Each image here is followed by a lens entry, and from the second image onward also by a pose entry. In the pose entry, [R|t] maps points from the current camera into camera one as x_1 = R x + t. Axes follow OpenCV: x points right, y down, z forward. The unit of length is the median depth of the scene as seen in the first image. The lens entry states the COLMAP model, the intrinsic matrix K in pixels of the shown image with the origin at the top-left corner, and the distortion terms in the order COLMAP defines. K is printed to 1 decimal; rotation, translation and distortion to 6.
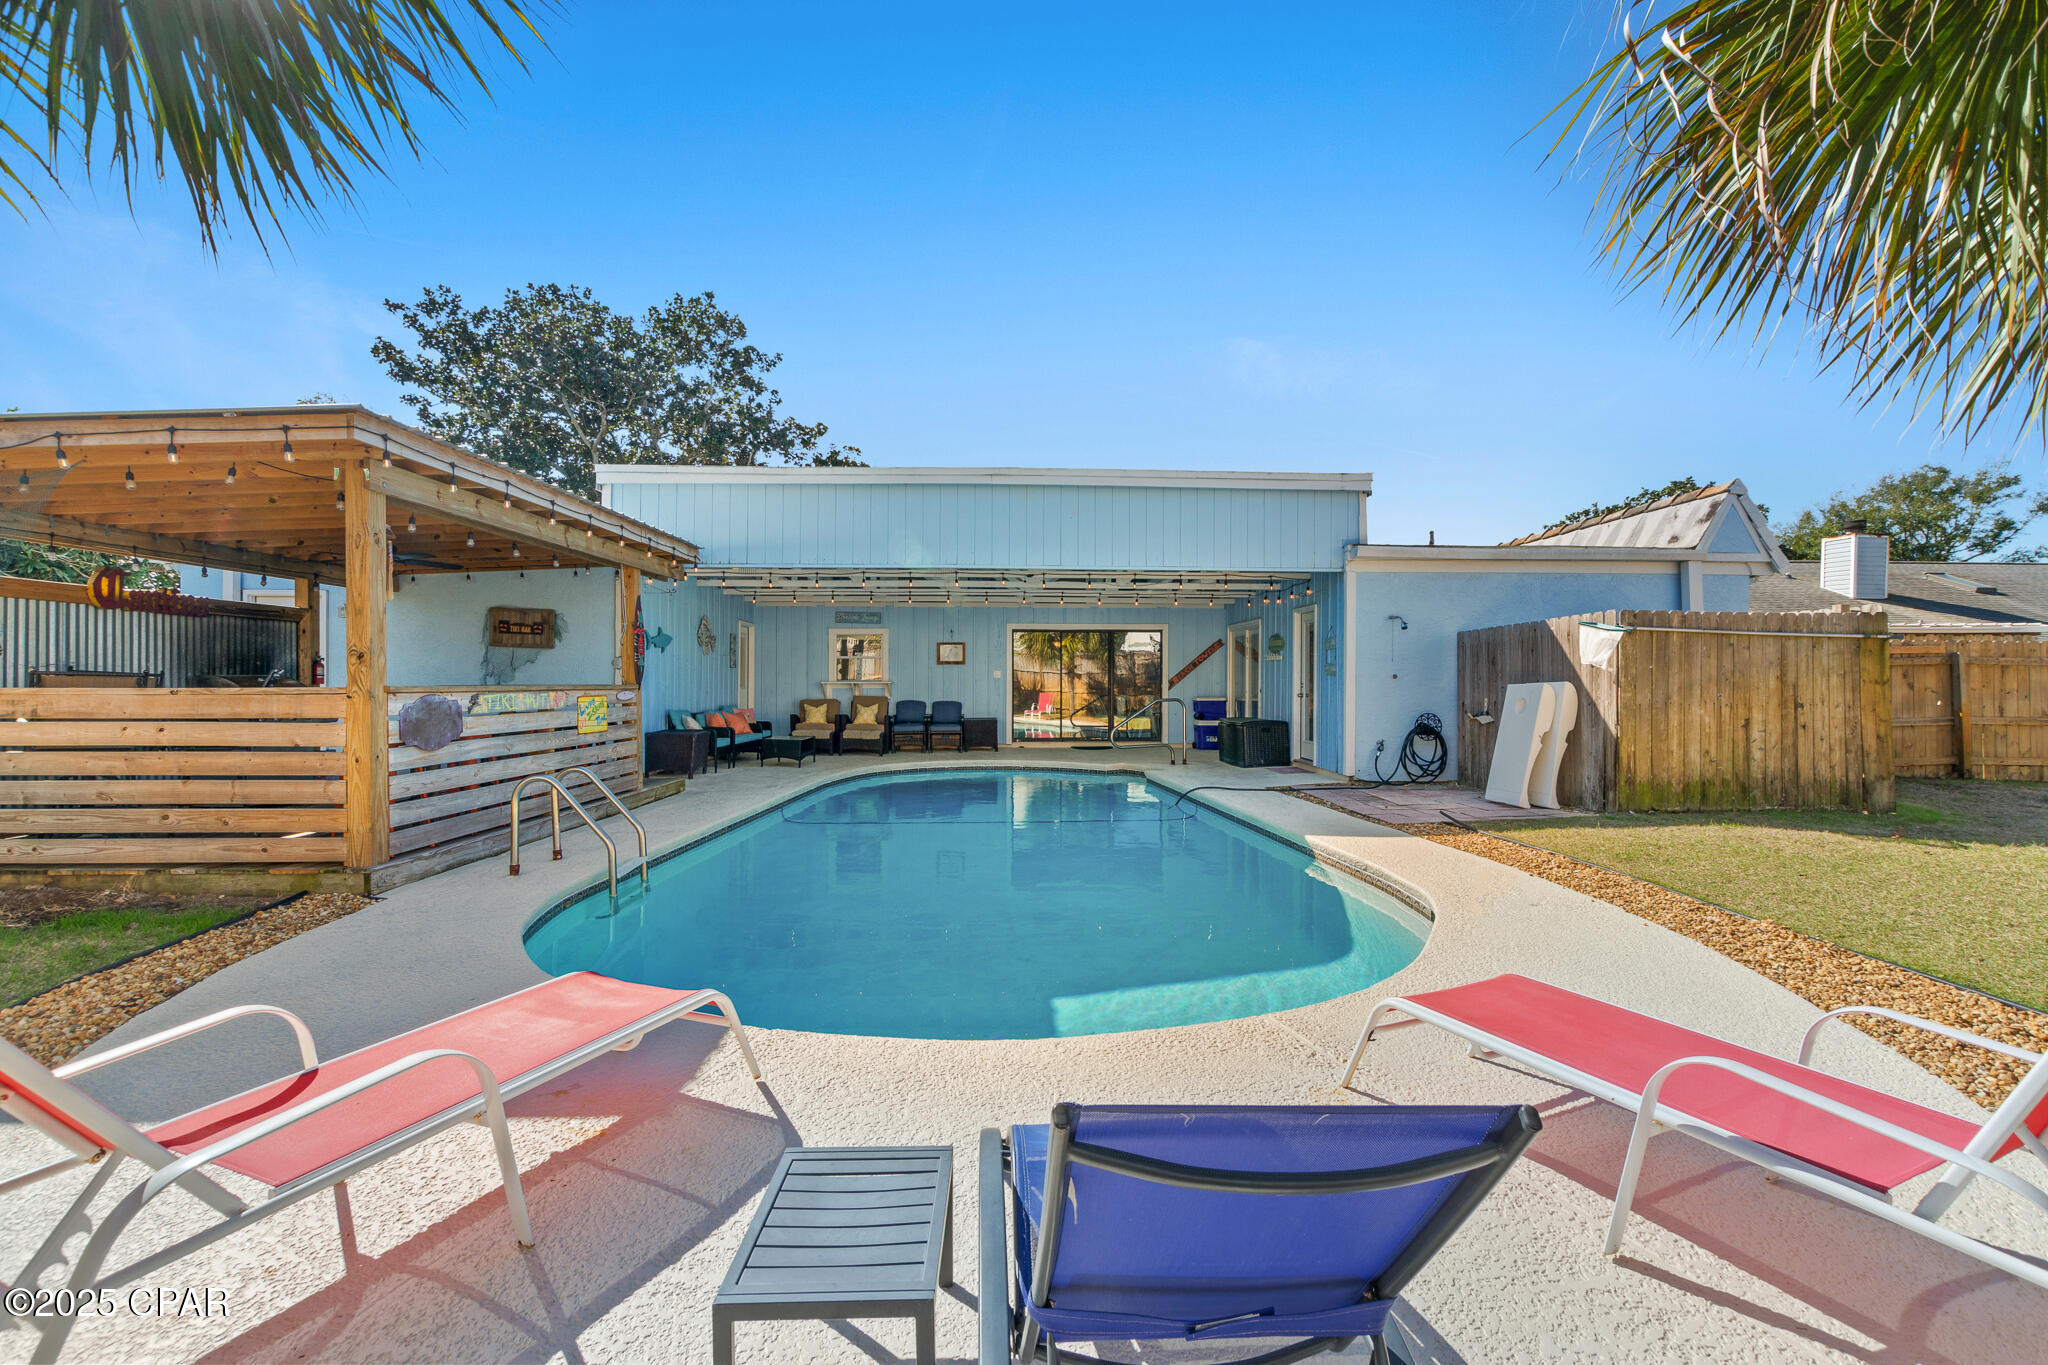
lens RADIAL K [[908.3, 0, 1024.0], [0, 908.3, 682.5], [0, 0, 1]] dist [0.001376, 0.000040]
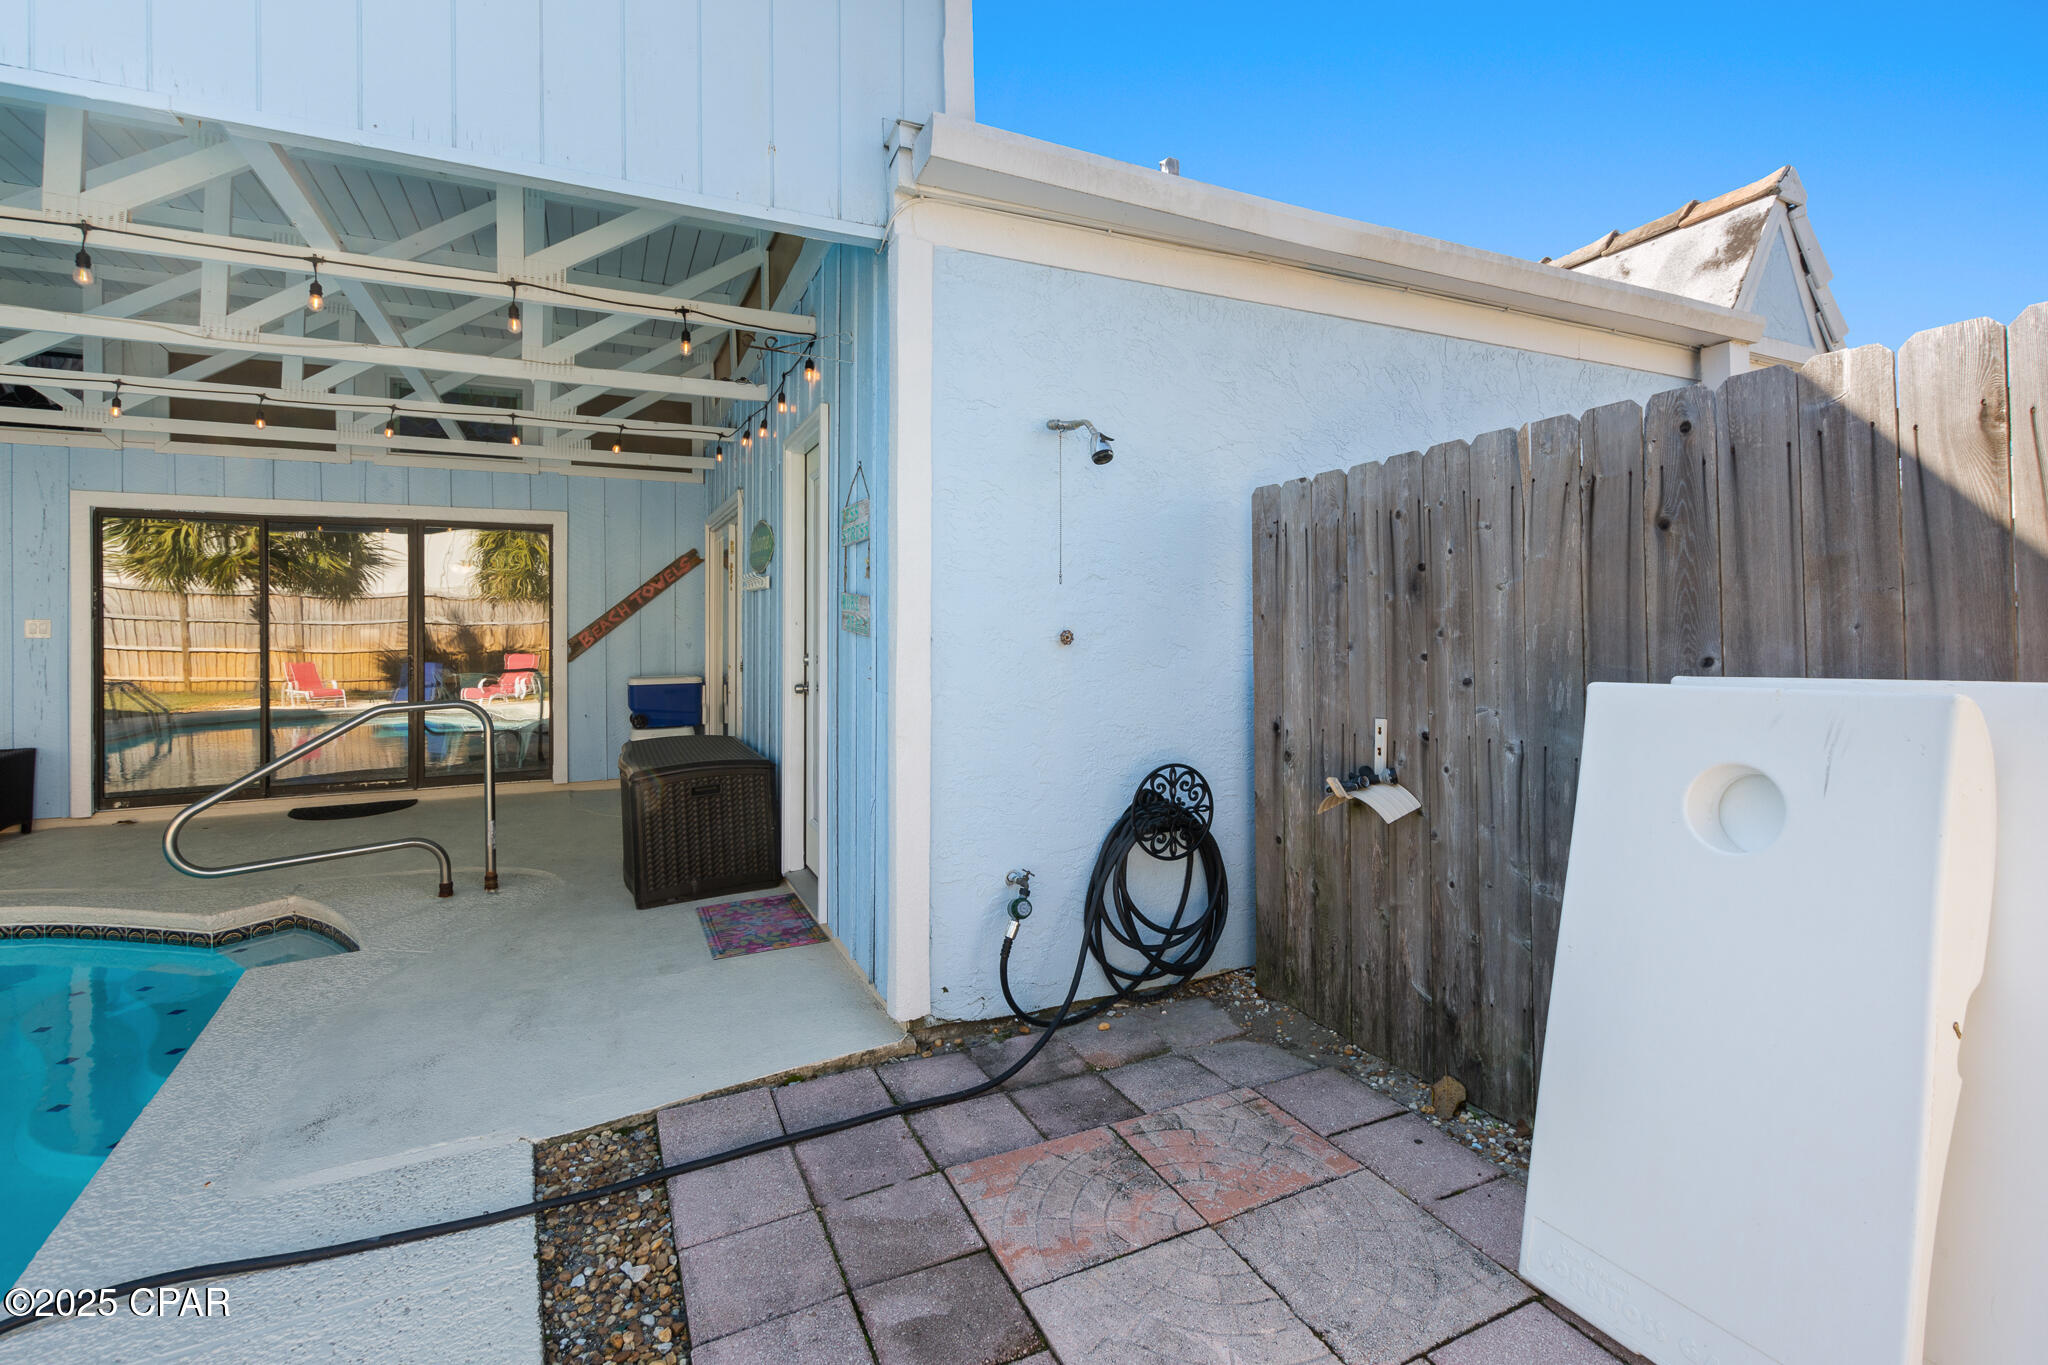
lens RADIAL K [[908.3, 0, 1024.0], [0, 908.3, 682.5], [0, 0, 1]] dist [0.001376, 0.000040]
pose [[0.925907, -0.027700, 0.376735, 0.290209], [0.006150, 0.998281, 0.058284, -0.009281], [-0.377702, -0.051649, 0.924486, 0.743780]]
